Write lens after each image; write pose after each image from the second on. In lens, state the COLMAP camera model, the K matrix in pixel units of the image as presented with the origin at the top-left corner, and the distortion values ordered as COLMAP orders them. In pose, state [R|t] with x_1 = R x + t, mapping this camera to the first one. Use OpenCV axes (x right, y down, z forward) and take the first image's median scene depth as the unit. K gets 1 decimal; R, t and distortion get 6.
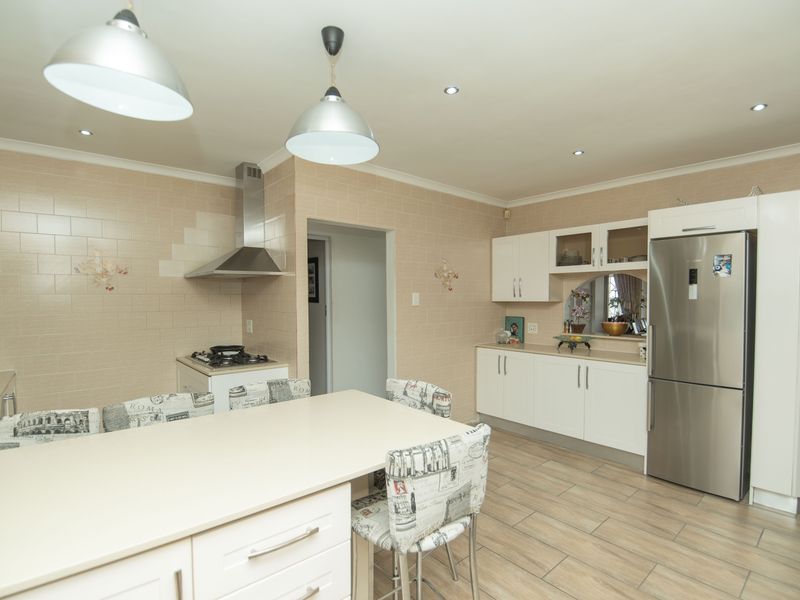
lens RADIAL K [[404.6, 0, 400.7], [0, 404.6, 302.7], [0, 0, 1]] dist [-0.022008, -0.001626]
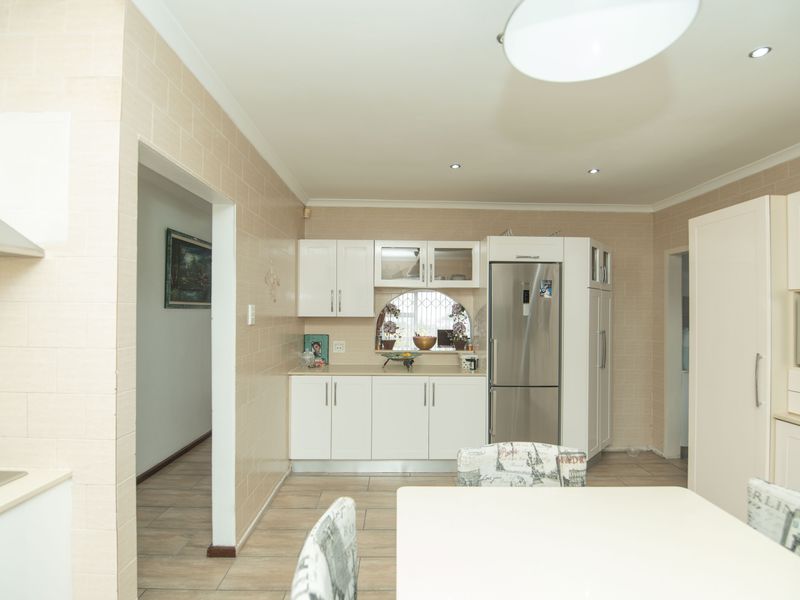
lens RADIAL K [[404.6, 0, 399.7], [0, 404.6, 299.4], [0, 0, 1]] dist [-0.022008, -0.001626]
pose [[0.636909, 0.028170, 0.770424, -0.338581], [0.000048, 0.999331, -0.036579, -0.009856], [-0.770939, 0.023334, 0.636481, 0.411281]]
